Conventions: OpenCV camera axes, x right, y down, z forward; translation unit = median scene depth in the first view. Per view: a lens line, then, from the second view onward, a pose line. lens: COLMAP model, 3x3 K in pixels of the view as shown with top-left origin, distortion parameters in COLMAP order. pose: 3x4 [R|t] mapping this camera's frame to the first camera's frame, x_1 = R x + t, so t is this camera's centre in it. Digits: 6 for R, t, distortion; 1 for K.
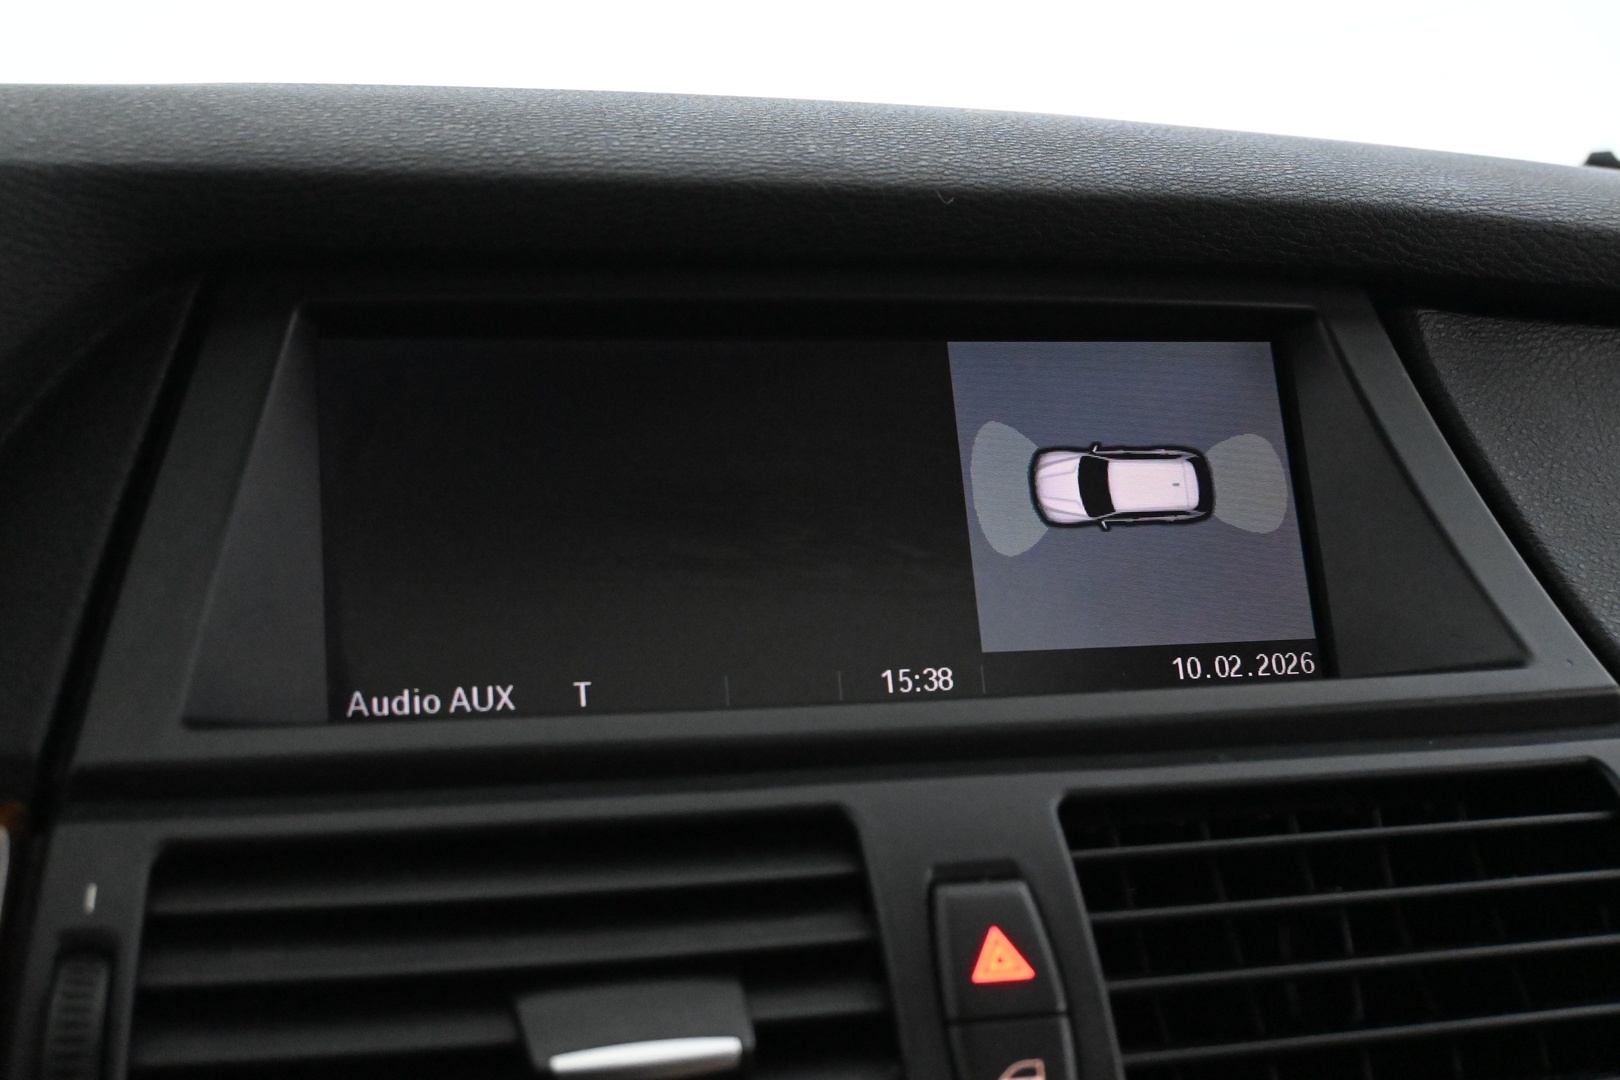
lens RADIAL K [[2072.2, 0, 808.3], [0, 2072.2, 533.9], [0, 0, 1]] dist [-0.025948, 0.000000]
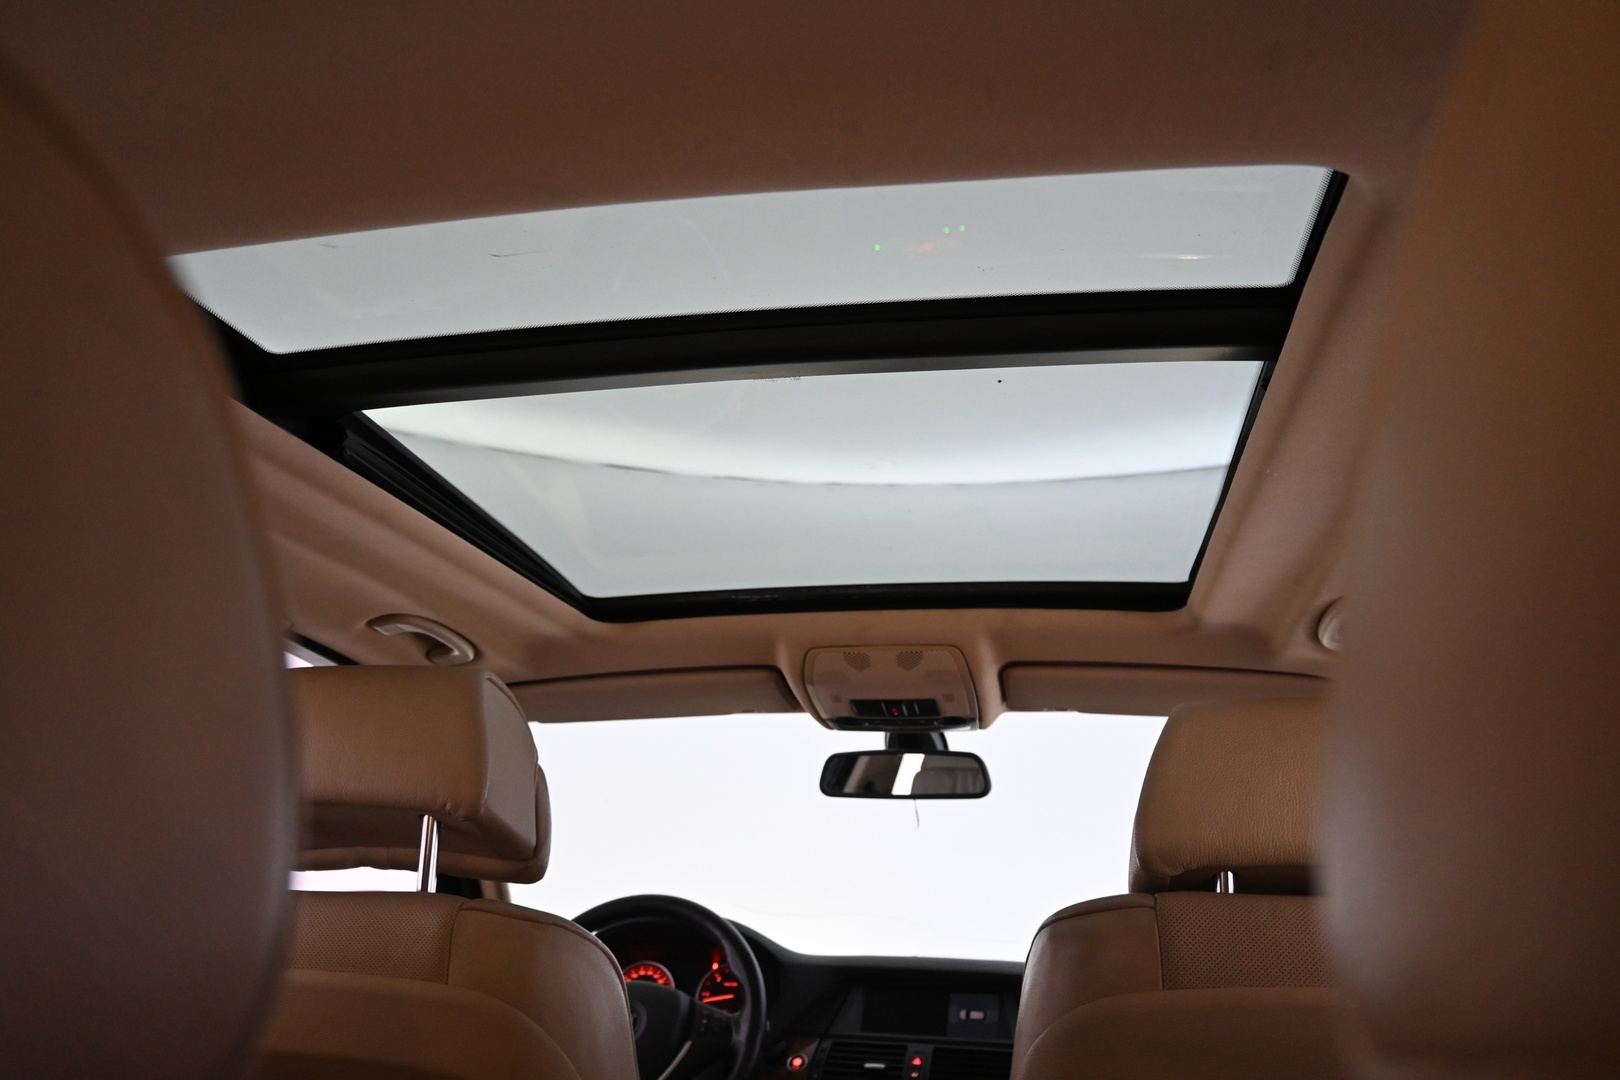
lens RADIAL K [[1288.3, 0, 815.9], [0, 1288.3, 530.7], [0, 0, 1]] dist [0.010888, 0.002041]
pose [[0.857114, -0.151129, -0.492459, 2.395407], [-0.102245, 0.887064, -0.450182, 0.620406], [0.504878, 0.436209, 0.744862, -3.702420]]
